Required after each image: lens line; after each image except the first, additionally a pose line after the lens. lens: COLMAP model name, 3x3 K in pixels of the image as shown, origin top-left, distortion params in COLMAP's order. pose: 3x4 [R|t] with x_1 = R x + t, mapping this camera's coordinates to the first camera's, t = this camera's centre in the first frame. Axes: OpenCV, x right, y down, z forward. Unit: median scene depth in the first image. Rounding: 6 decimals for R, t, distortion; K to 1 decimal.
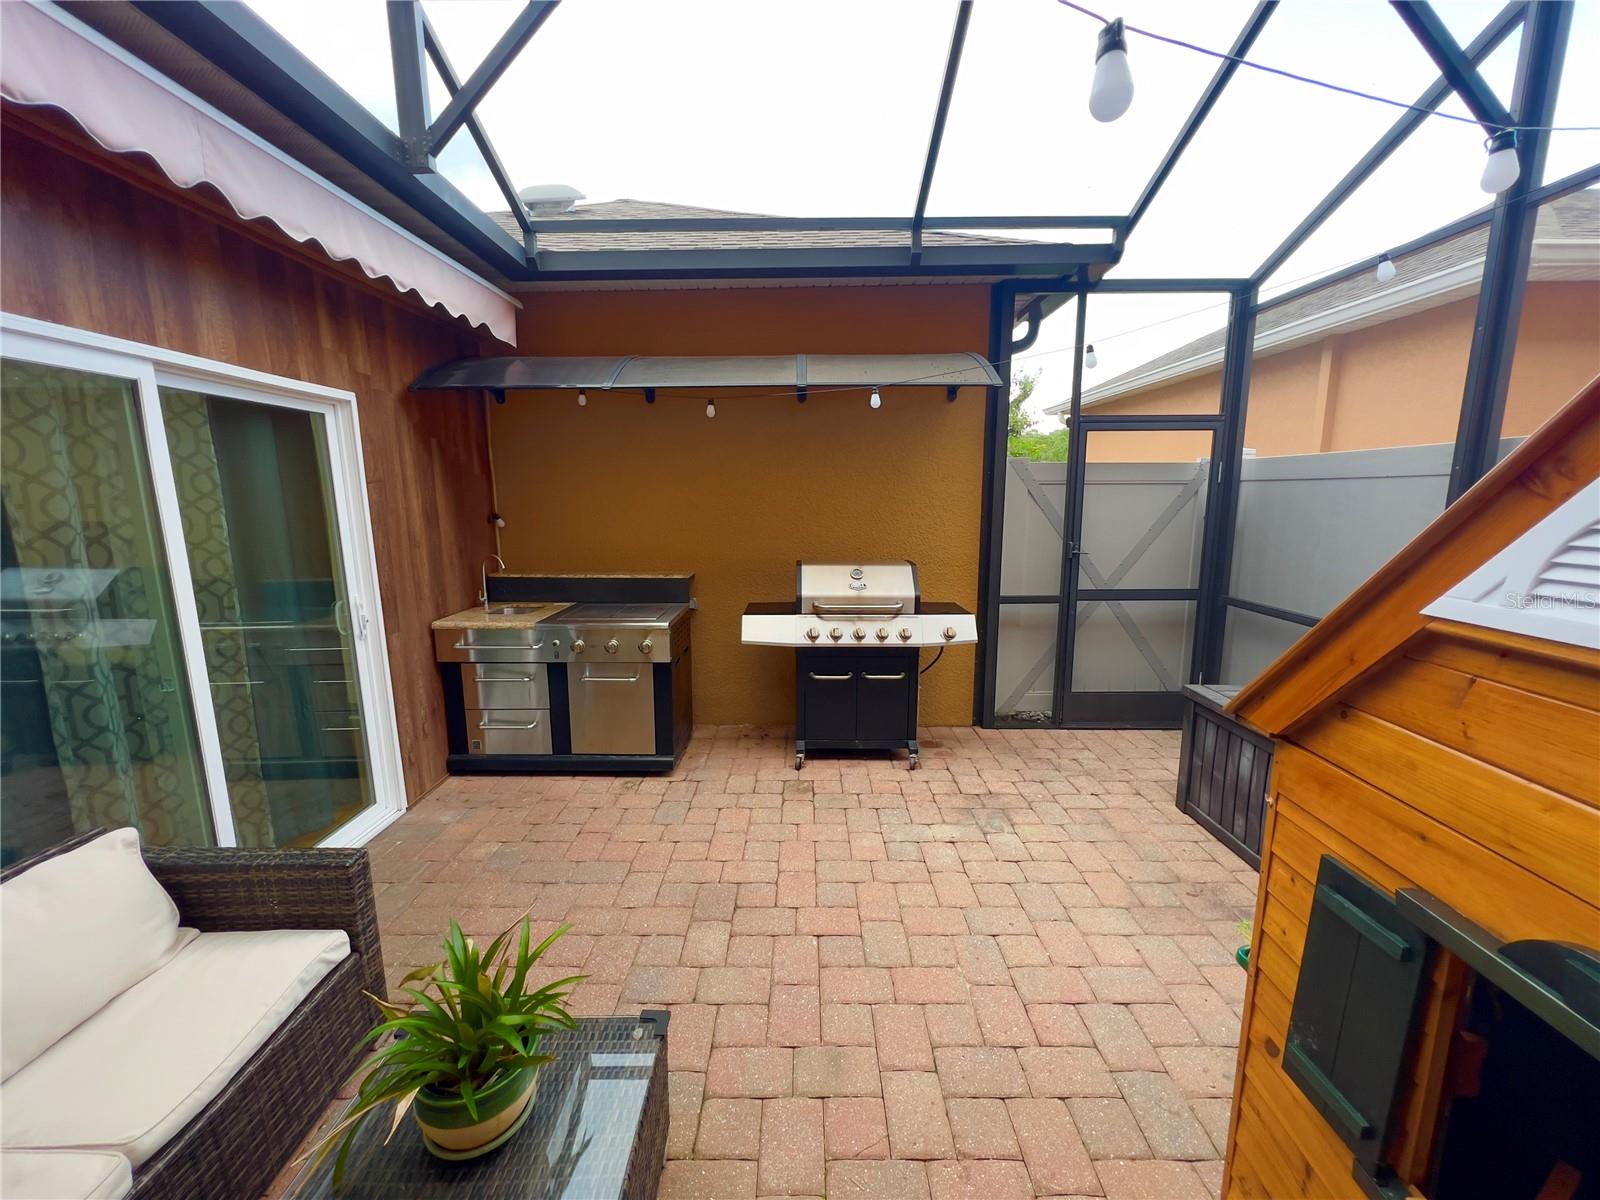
lens RADIAL K [[639.8, 0, 806.8], [0, 639.8, 602.8], [0, 0, 1]] dist [-0.001629, 0.000504]
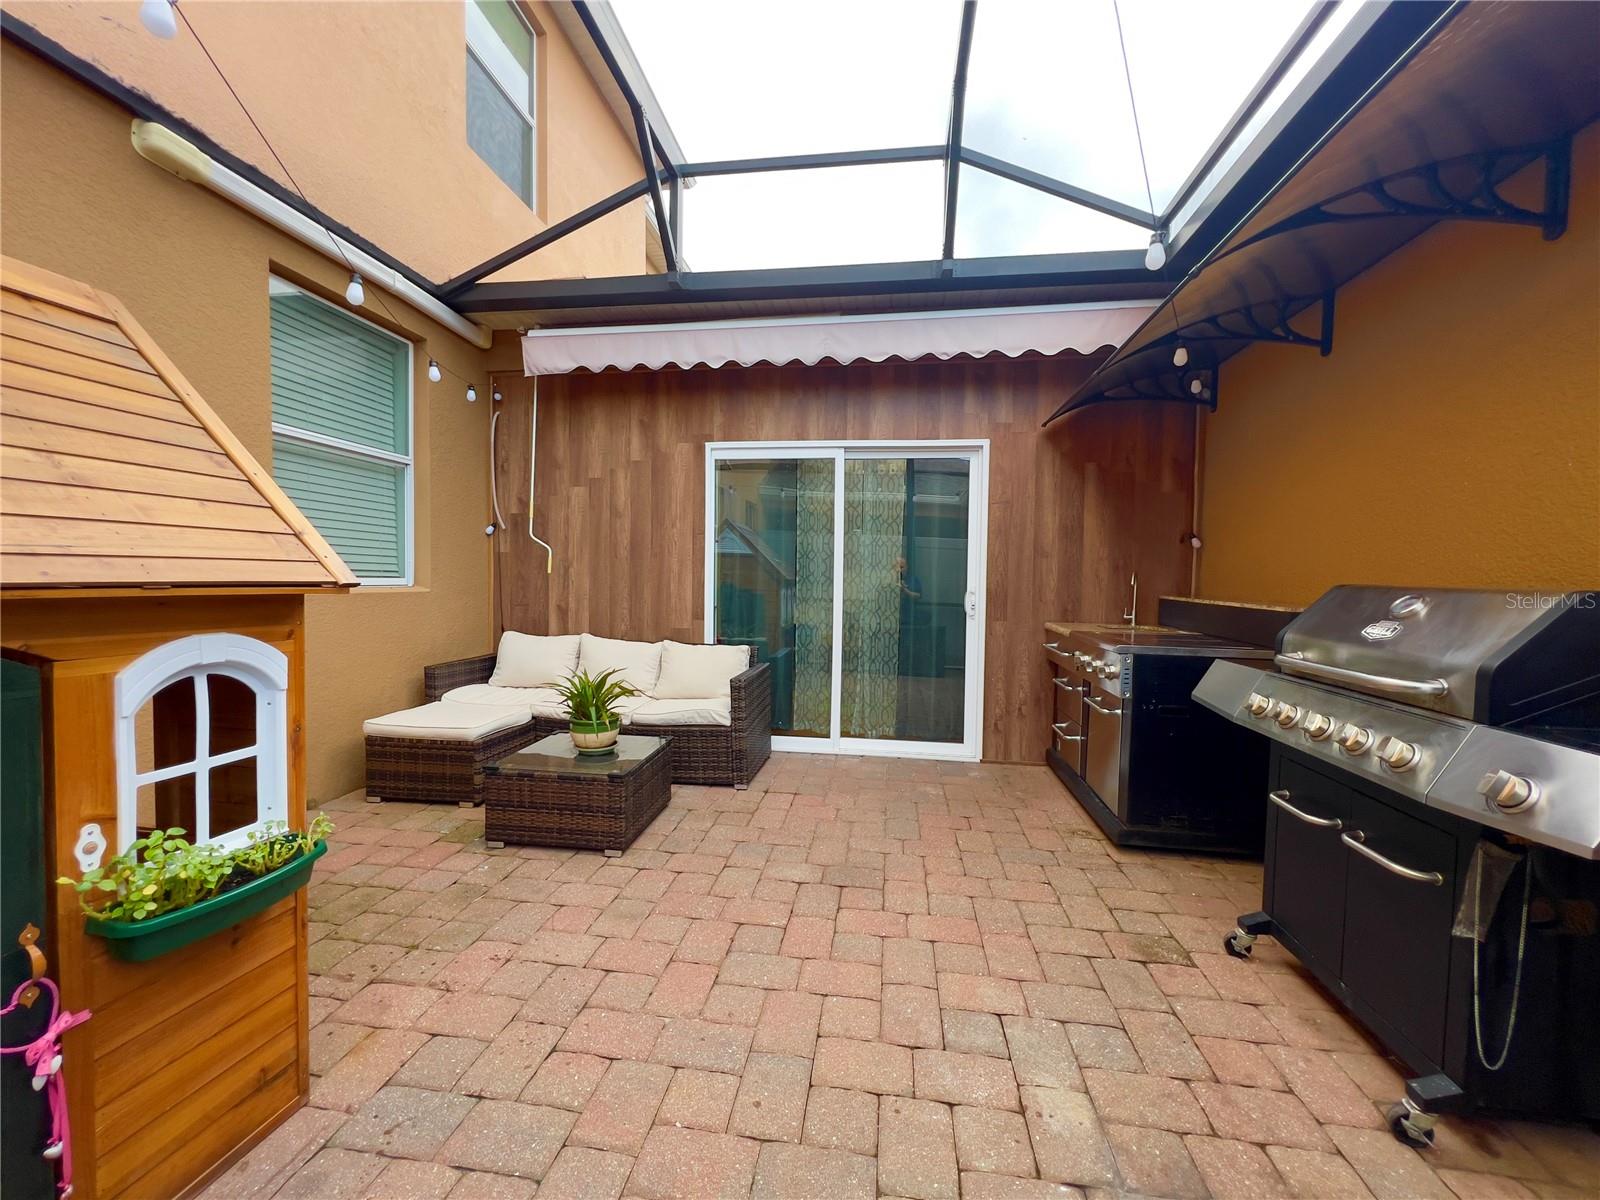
lens RADIAL K [[648.5, 0, 800.0], [0, 648.5, 600.0], [0, 0, 1]] dist [-0.000353, 0.000442]
pose [[-0.150317, 0.036074, -0.987979, 0.743688], [-0.182741, 0.981100, 0.063627, -0.002075], [0.971602, 0.190108, -0.140884, 0.861507]]
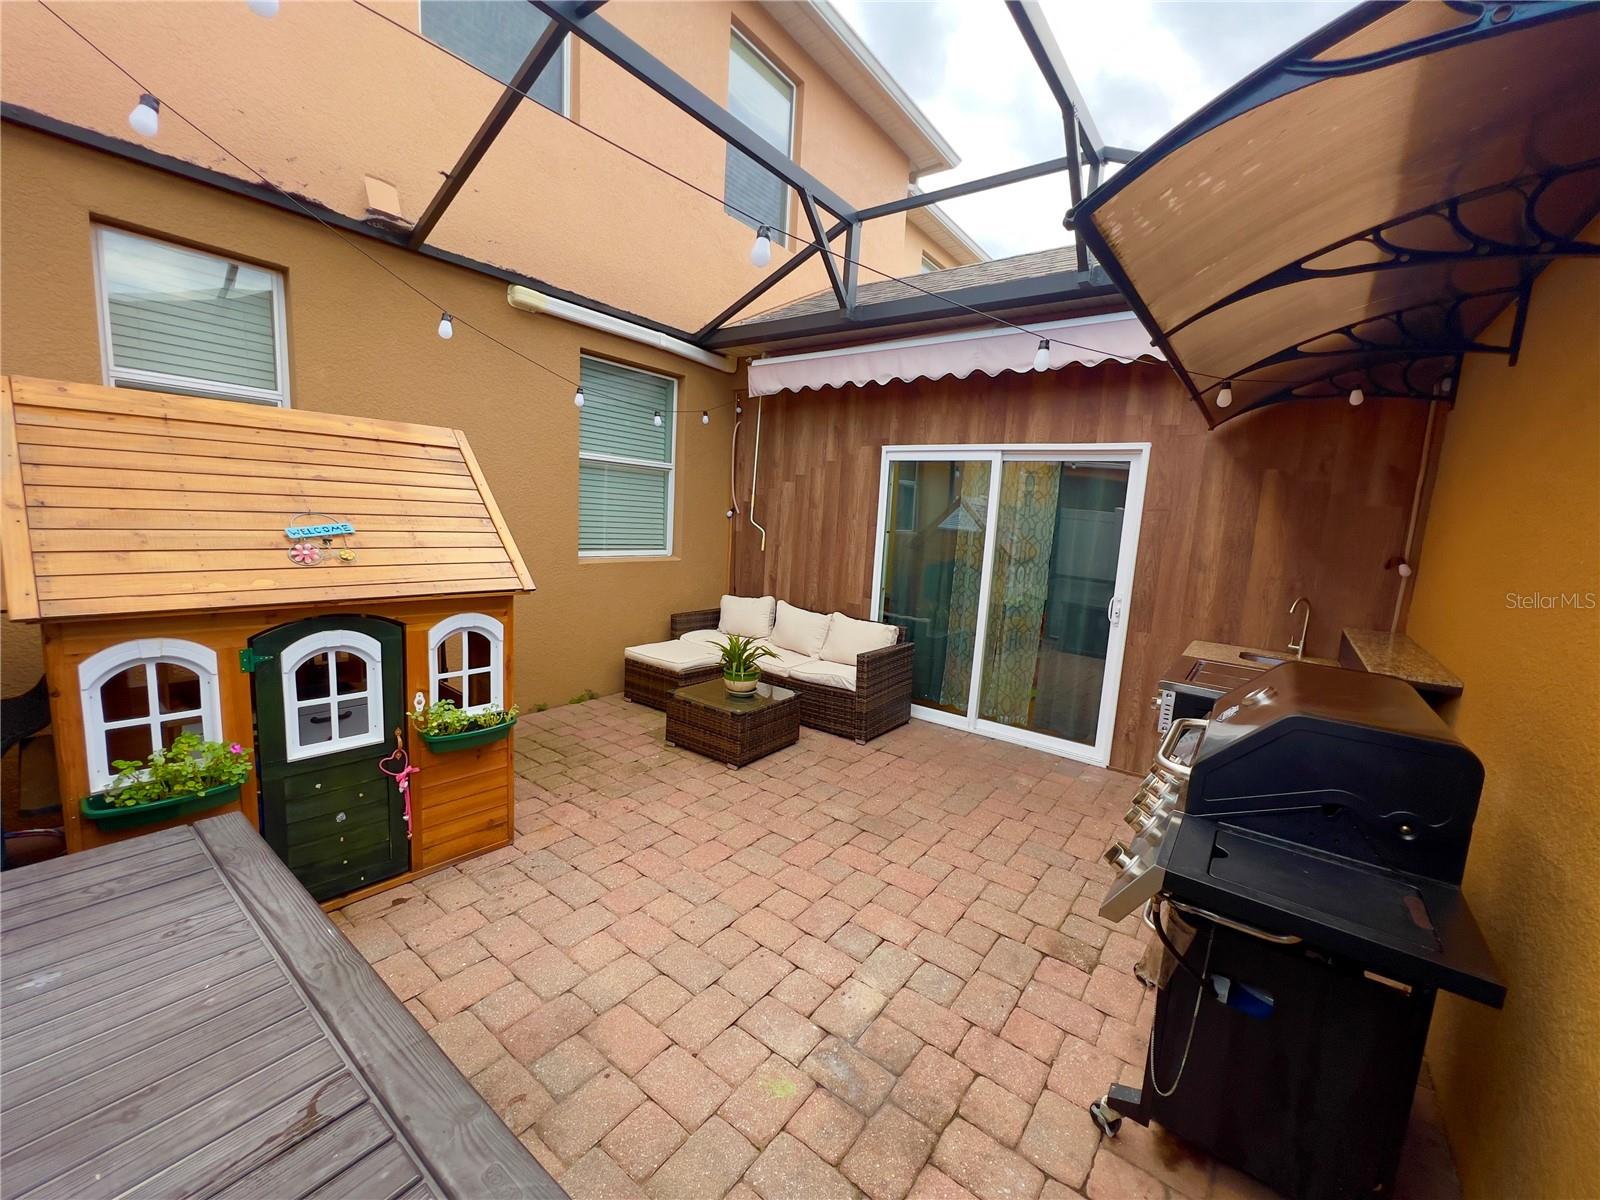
lens RADIAL K [[646.7, 0, 793.2], [0, 646.7, 600.3], [0, 0, 1]] dist [-0.001361, -0.000040]
pose [[-0.615363, 0.077654, -0.784409, 0.808079], [-0.187442, 0.952174, 0.241309, -0.201113], [0.765633, 0.295524, -0.571377, 1.285426]]
